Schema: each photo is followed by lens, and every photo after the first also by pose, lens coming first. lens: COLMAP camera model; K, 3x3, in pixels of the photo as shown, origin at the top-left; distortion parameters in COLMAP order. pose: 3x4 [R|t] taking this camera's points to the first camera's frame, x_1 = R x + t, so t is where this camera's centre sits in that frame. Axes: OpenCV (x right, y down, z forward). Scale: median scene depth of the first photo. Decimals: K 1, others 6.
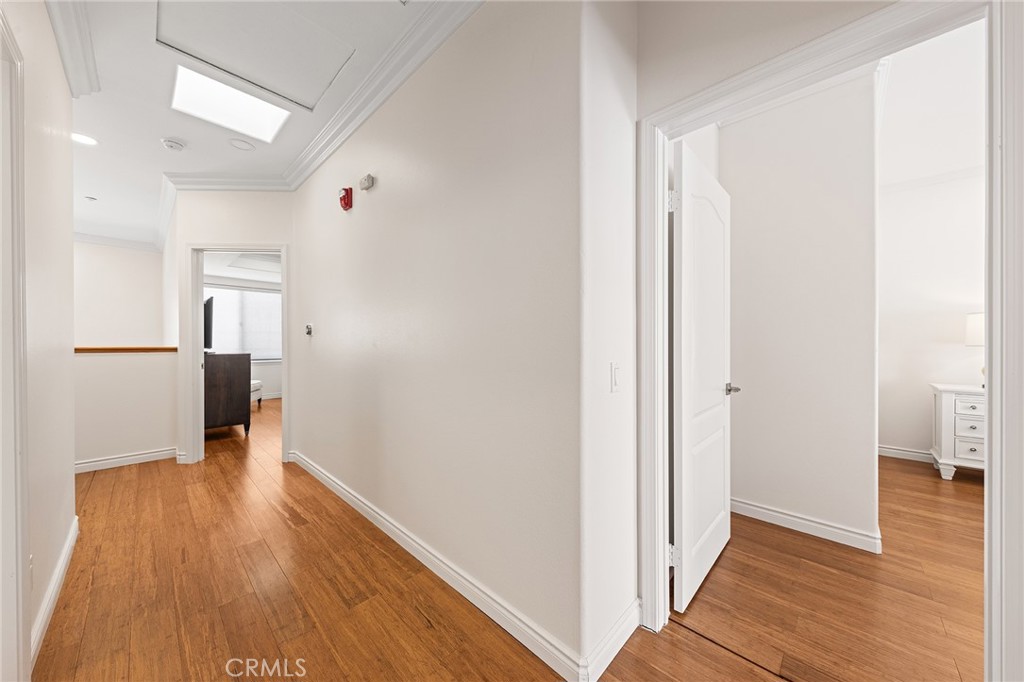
lens RADIAL K [[370.6, 0, 512.0], [0, 370.6, 341.0], [0, 0, 1]] dist [-0.001312, -0.000278]
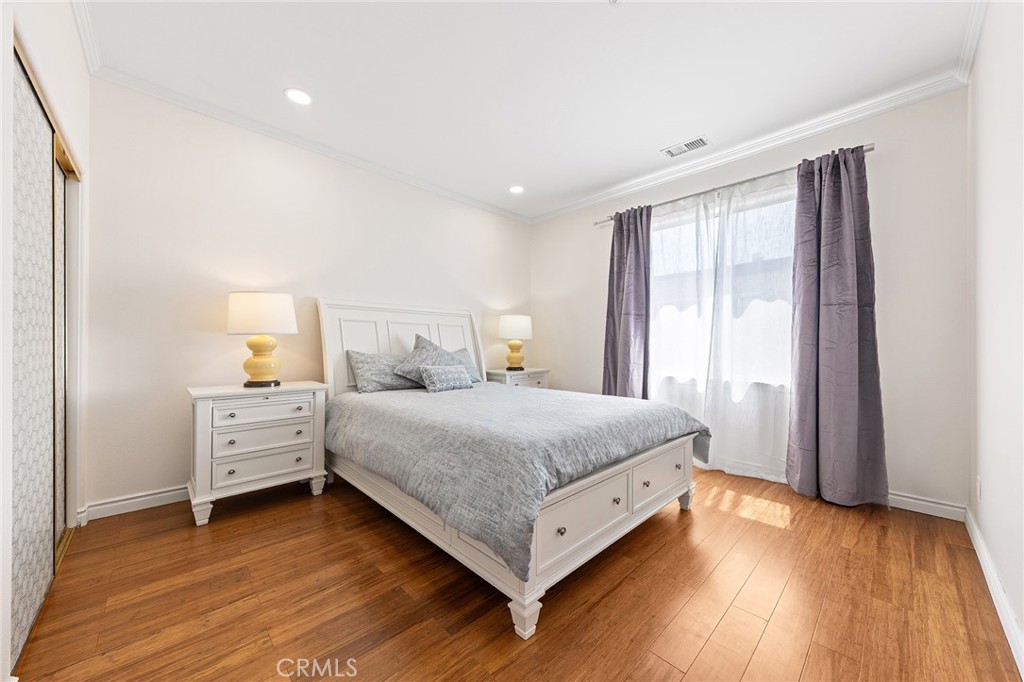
lens RADIAL K [[370.6, 0, 512.0], [0, 370.6, 341.0], [0, 0, 1]] dist [-0.001312, -0.000278]
pose [[0.015372, 0.032955, 0.999339, 0.490026], [0.015416, 0.999330, -0.033191, 0.061404], [-0.999763, 0.015916, 0.014854, 0.410299]]
